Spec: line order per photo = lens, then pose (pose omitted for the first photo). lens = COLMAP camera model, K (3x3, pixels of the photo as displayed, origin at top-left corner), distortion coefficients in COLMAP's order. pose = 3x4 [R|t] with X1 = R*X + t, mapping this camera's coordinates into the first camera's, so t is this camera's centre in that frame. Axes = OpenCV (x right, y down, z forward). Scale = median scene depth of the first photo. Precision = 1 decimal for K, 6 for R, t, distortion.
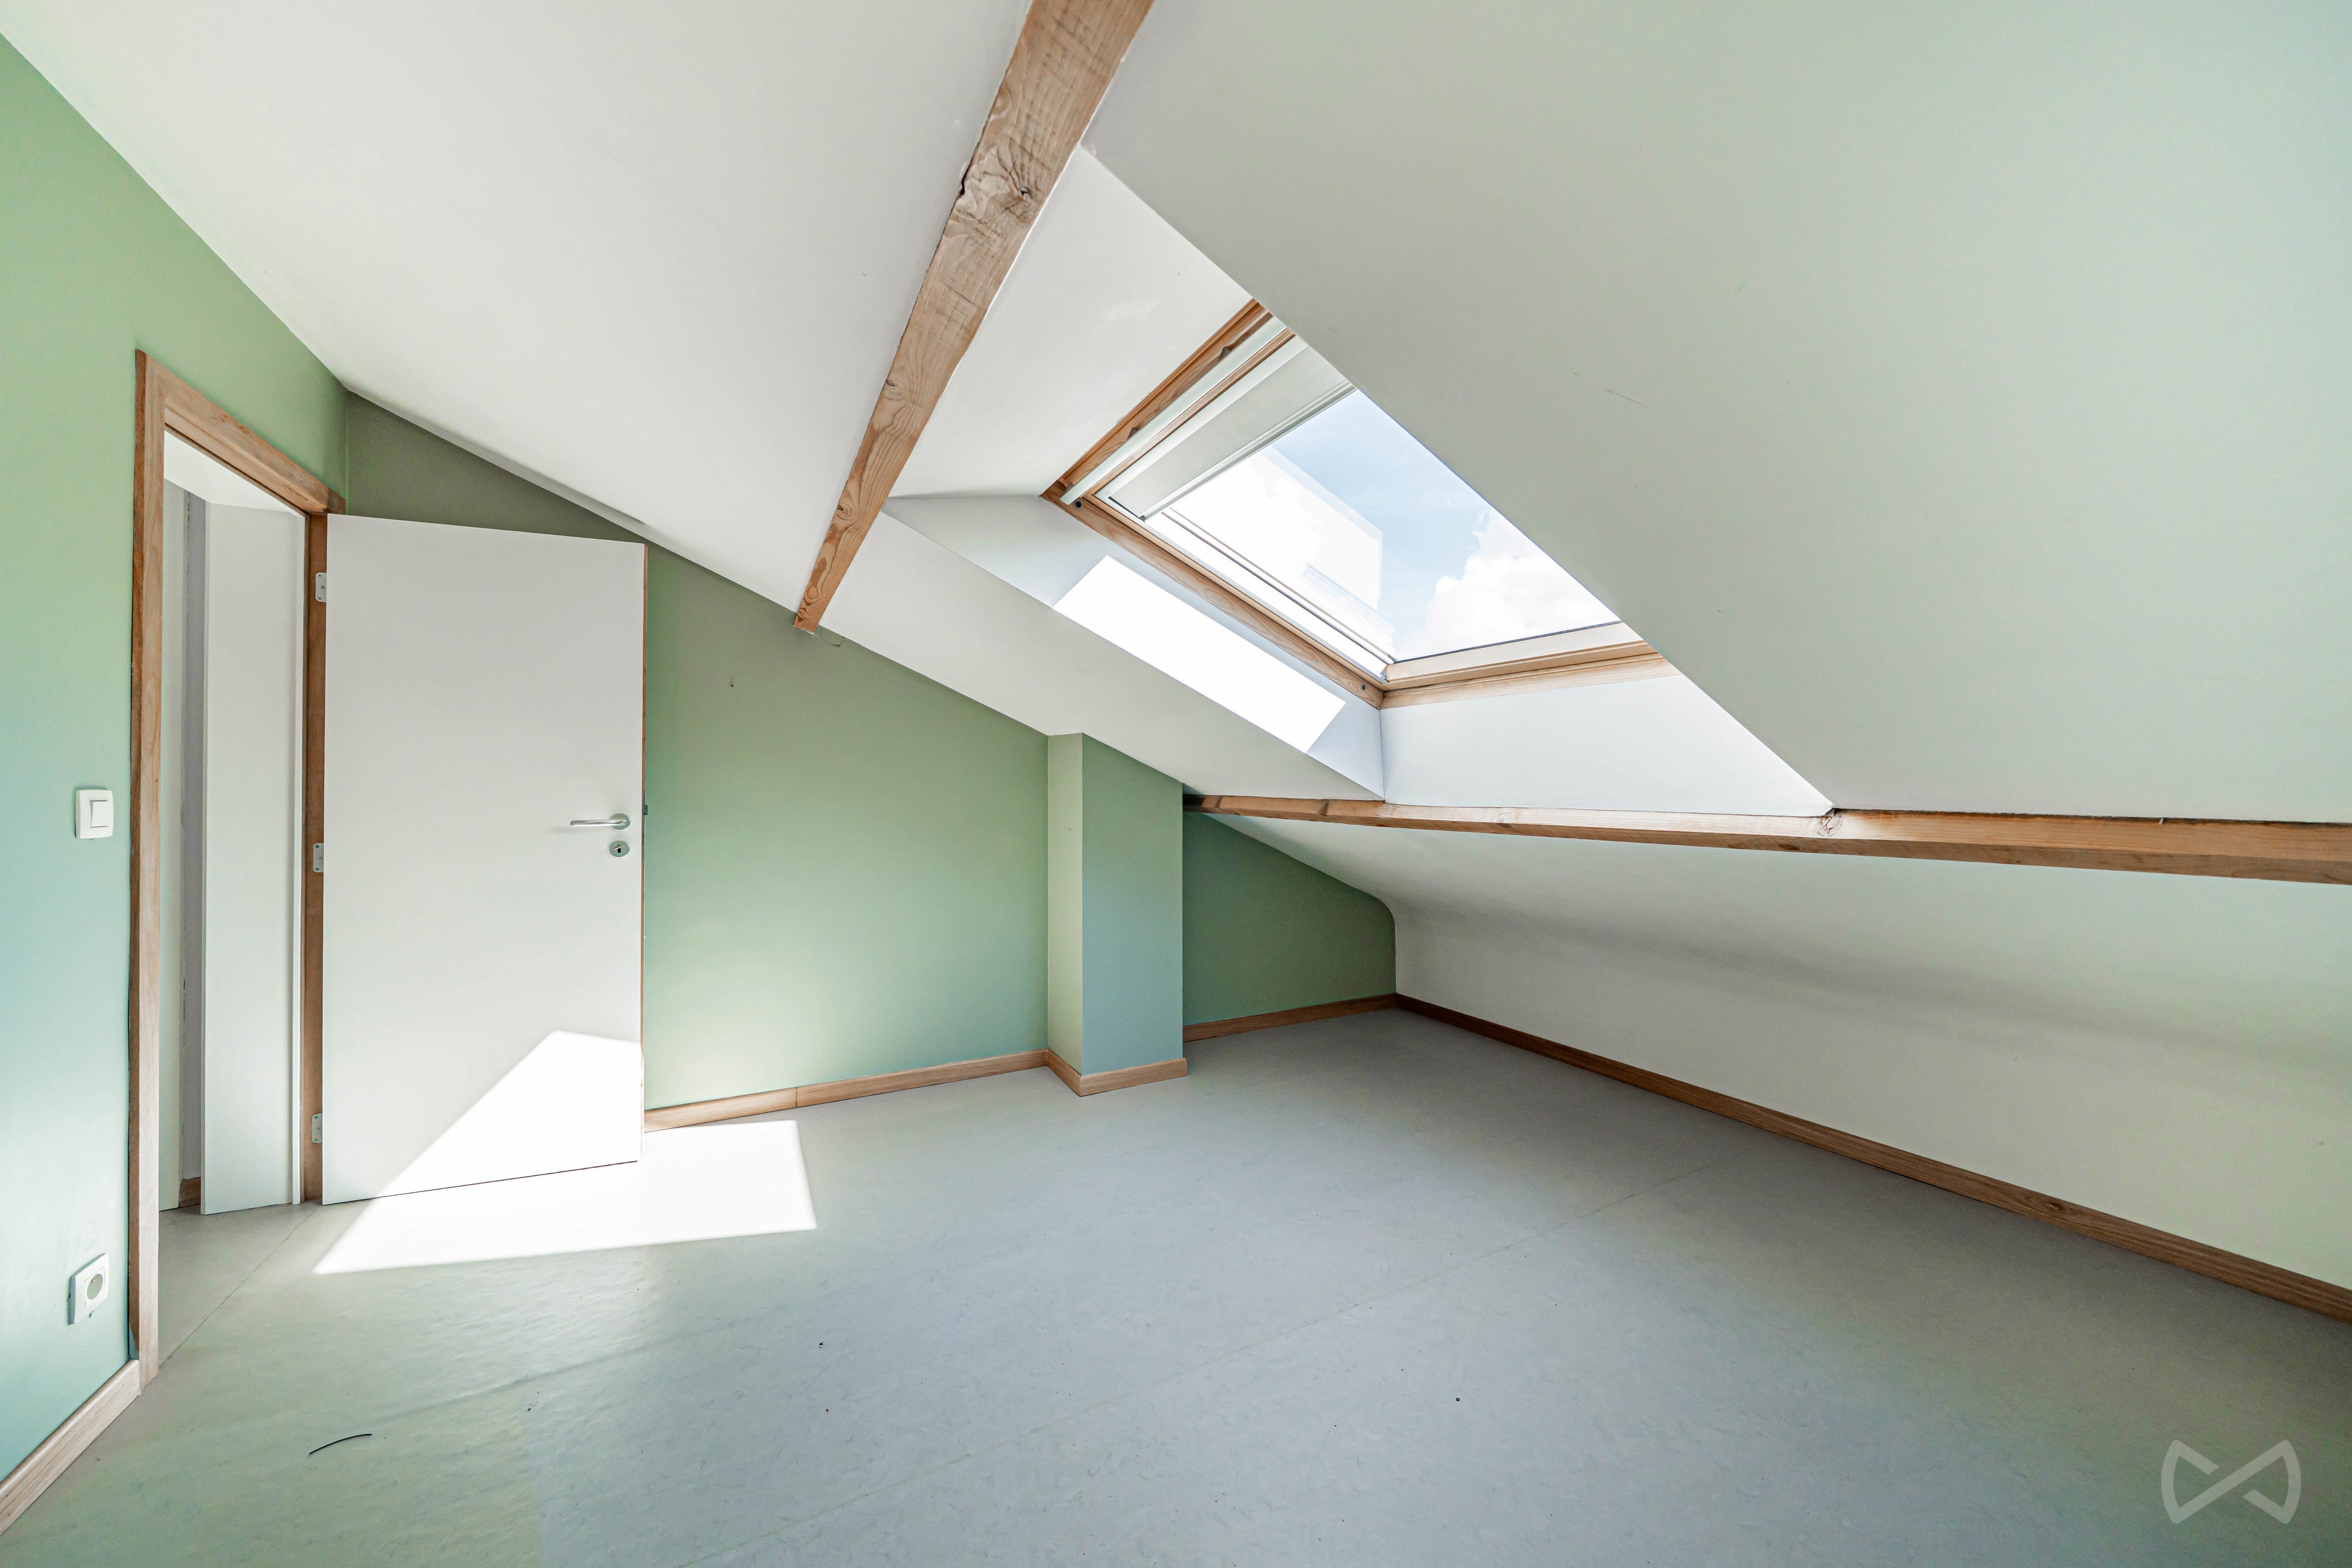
lens RADIAL K [[830.9, 0, 1167.5], [0, 830.9, 782.7], [0, 0, 1]] dist [-0.004493, -0.000207]
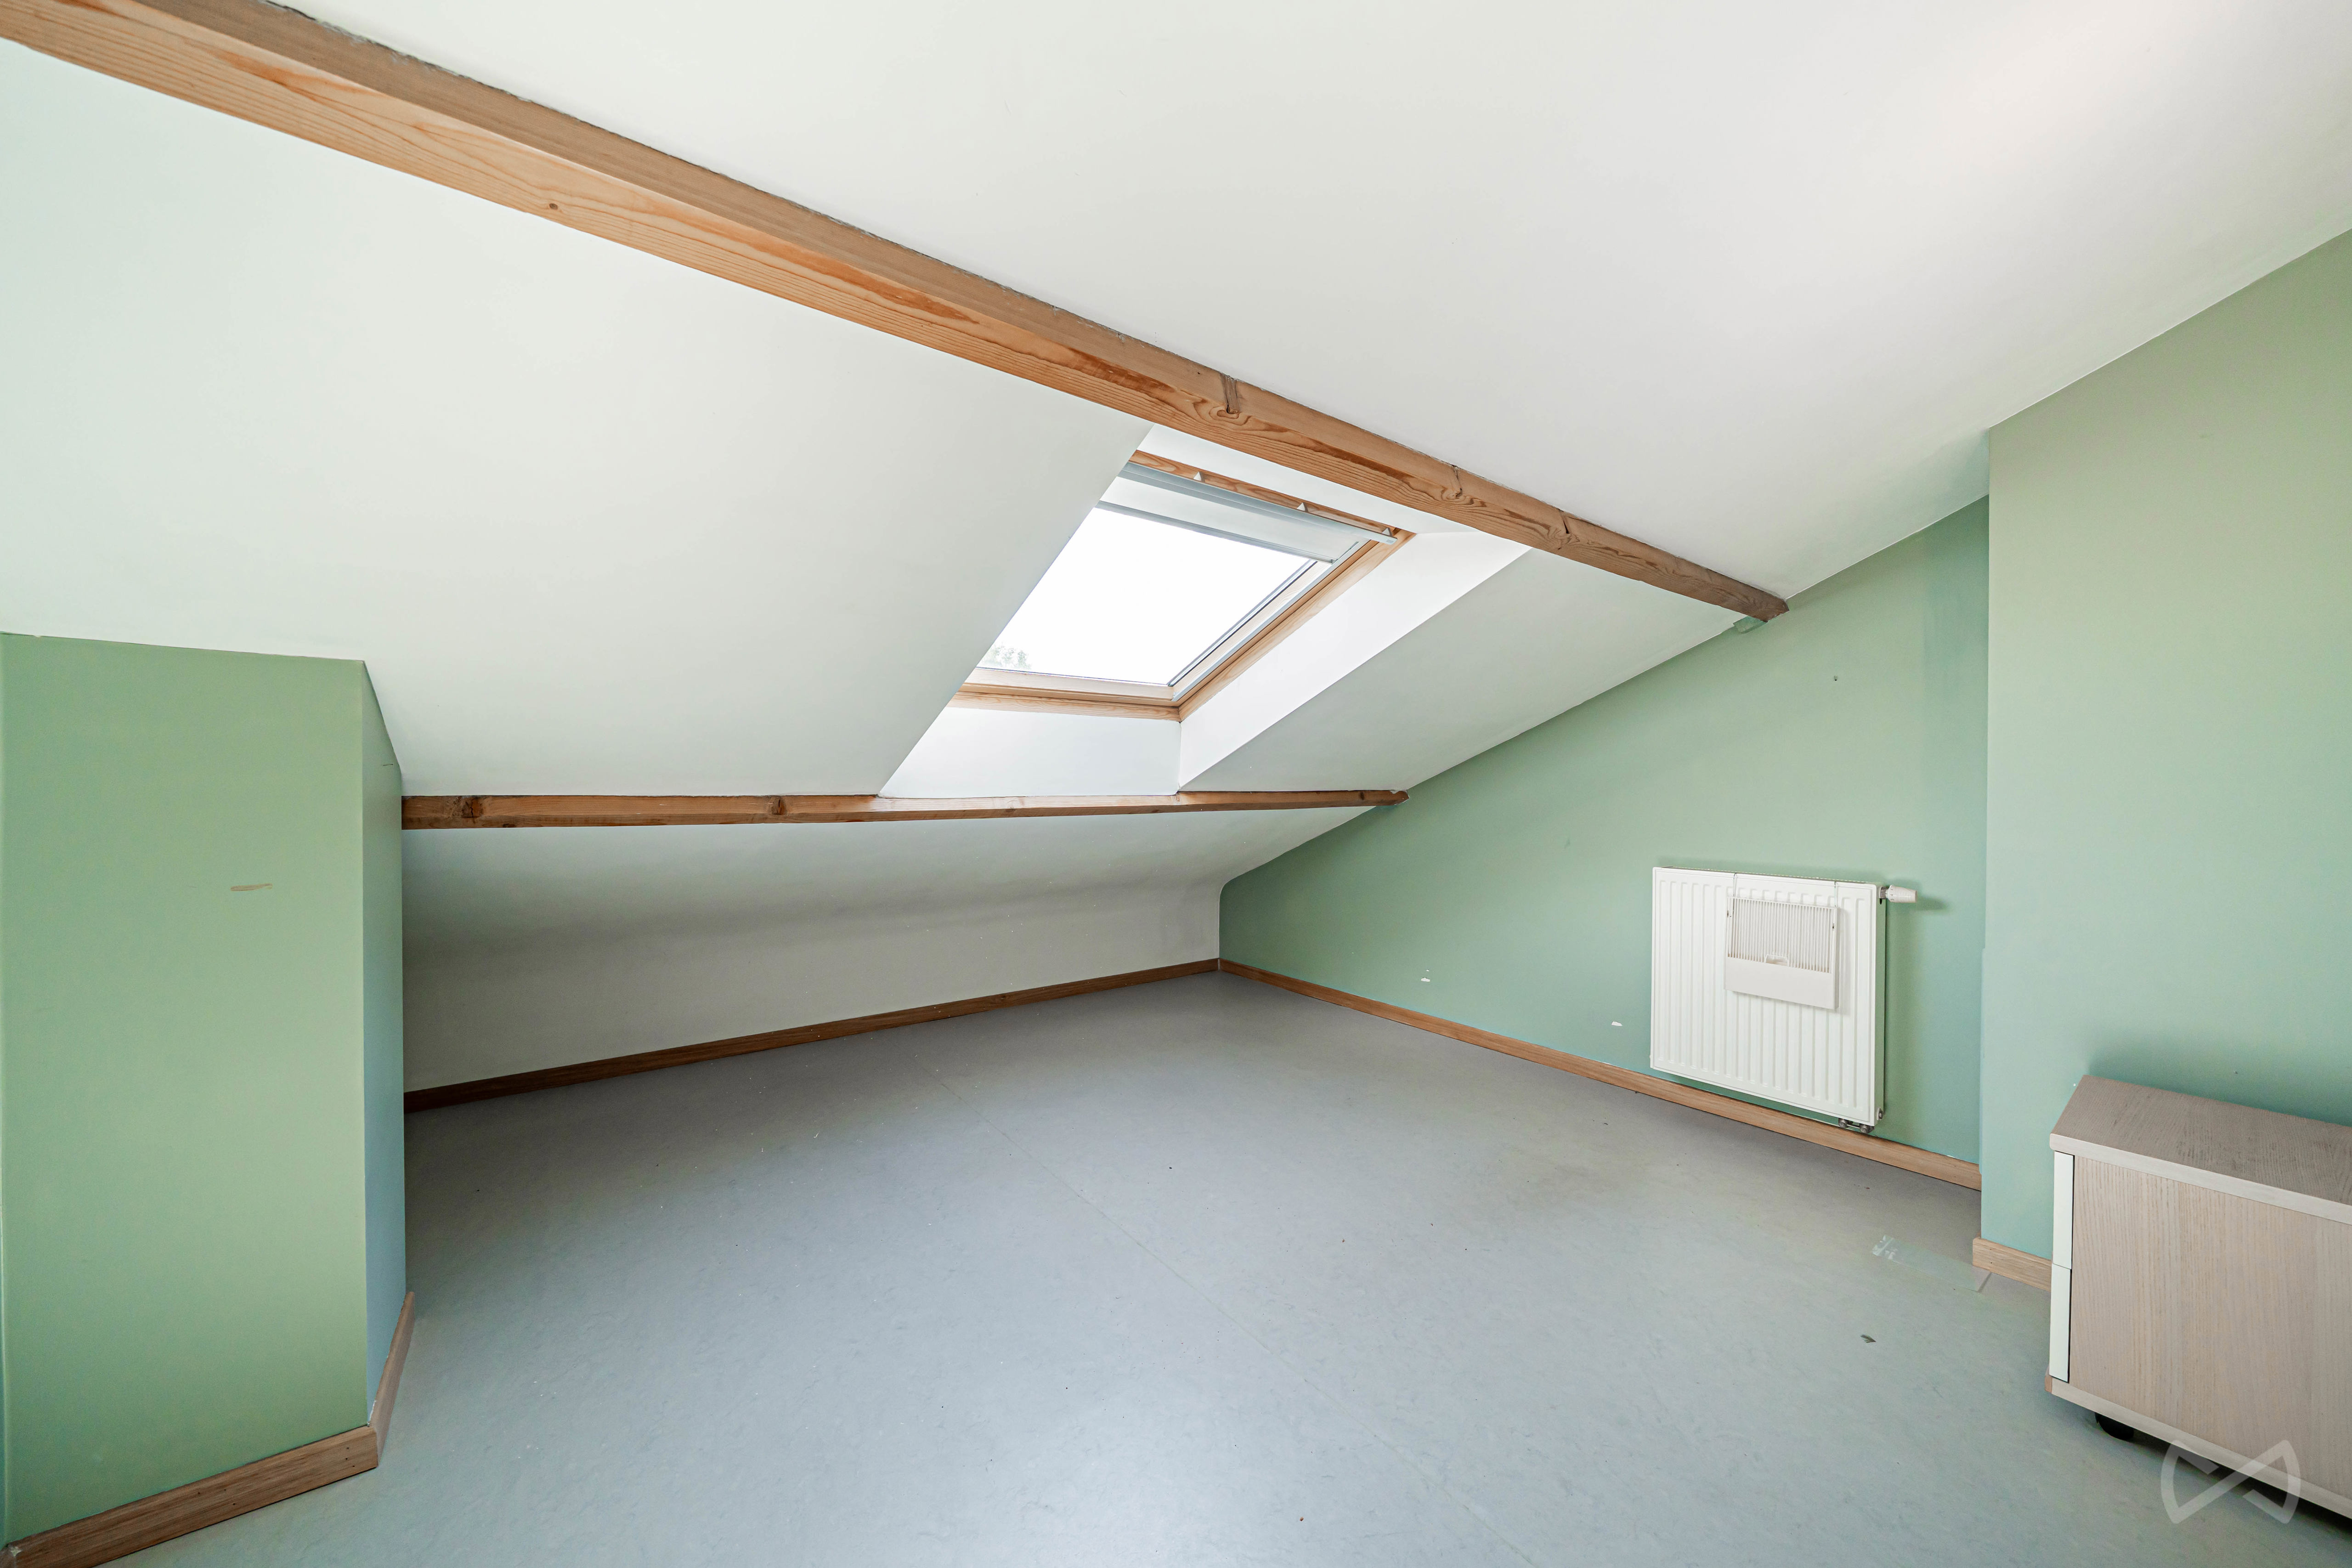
lens RADIAL K [[813.8, 0, 1171.1], [0, 813.8, 786.0], [0, 0, 1]] dist [-0.007152, 0.001168]
pose [[-0.146085, -0.009568, 0.989226, -0.927102], [-0.006684, 0.999940, 0.008685, -0.000124], [-0.989249, -0.005343, -0.146140, 0.964032]]
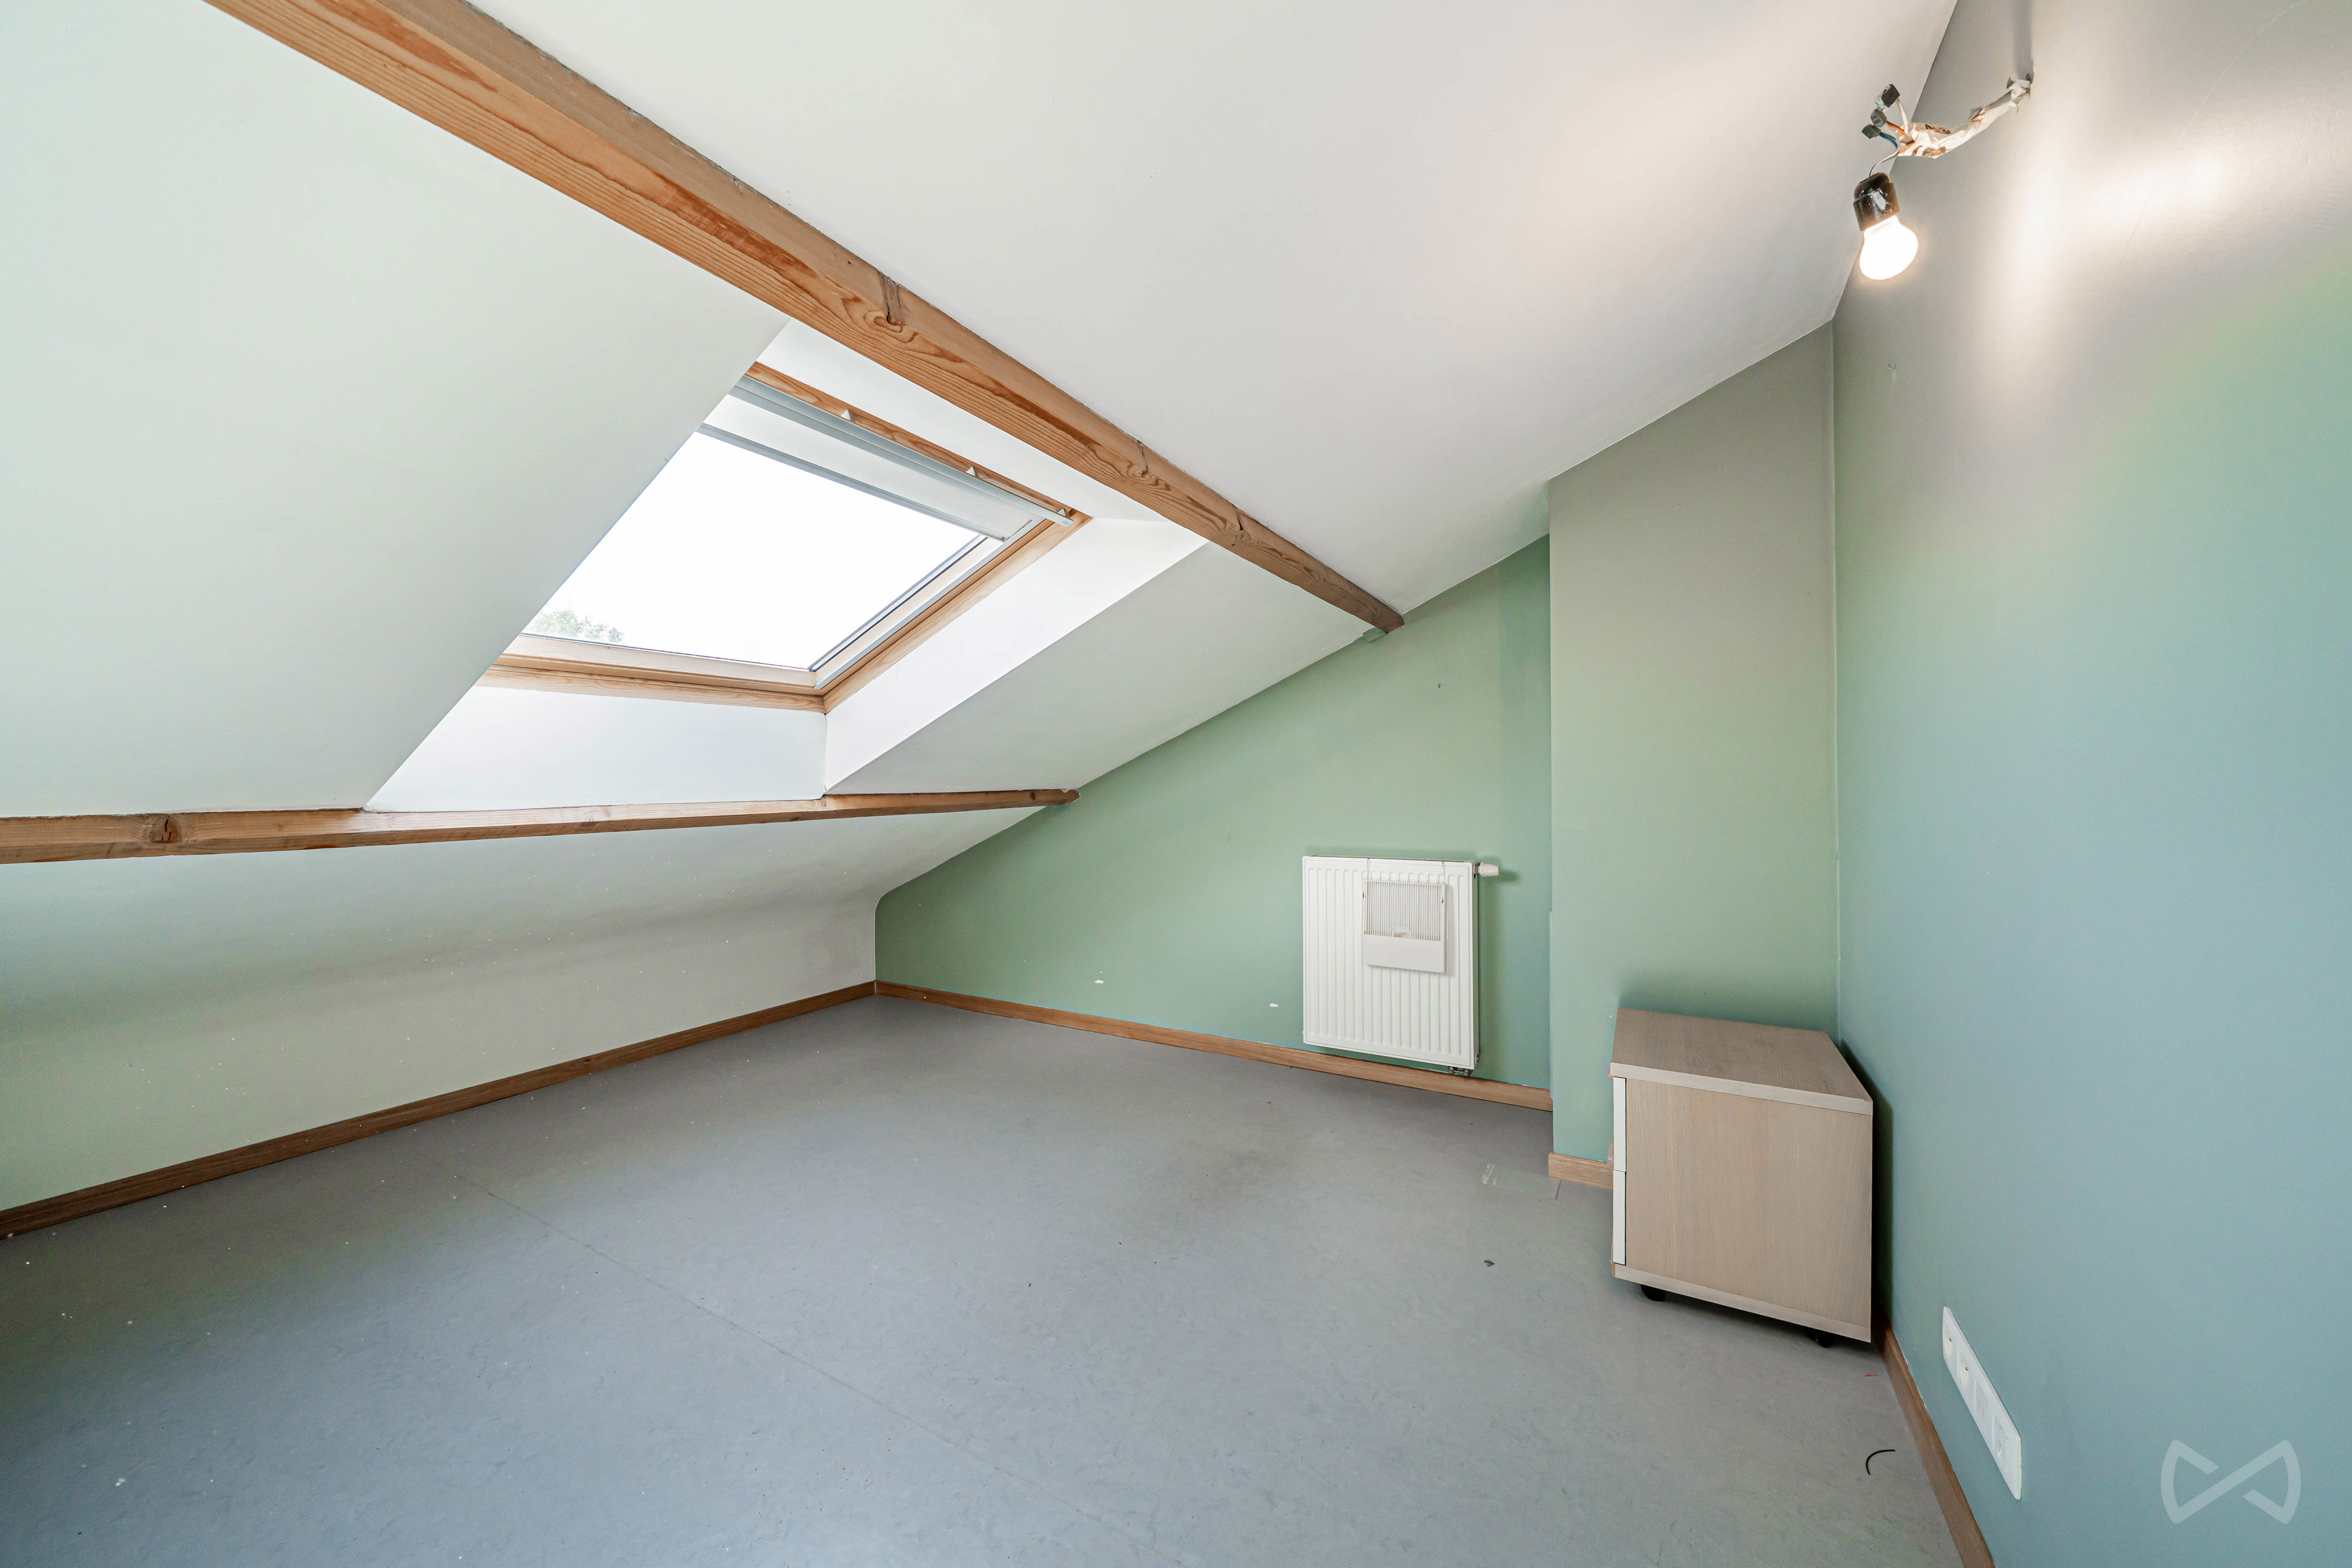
lens RADIAL K [[830.9, 0, 1167.5], [0, 830.9, 782.7], [0, 0, 1]] dist [-0.004493, -0.000207]
pose [[-0.523125, -0.000449, 0.852256, -0.844393], [0.006720, 0.999967, 0.004651, 0.001037], [-0.852229, 0.008160, -0.523105, 0.955024]]
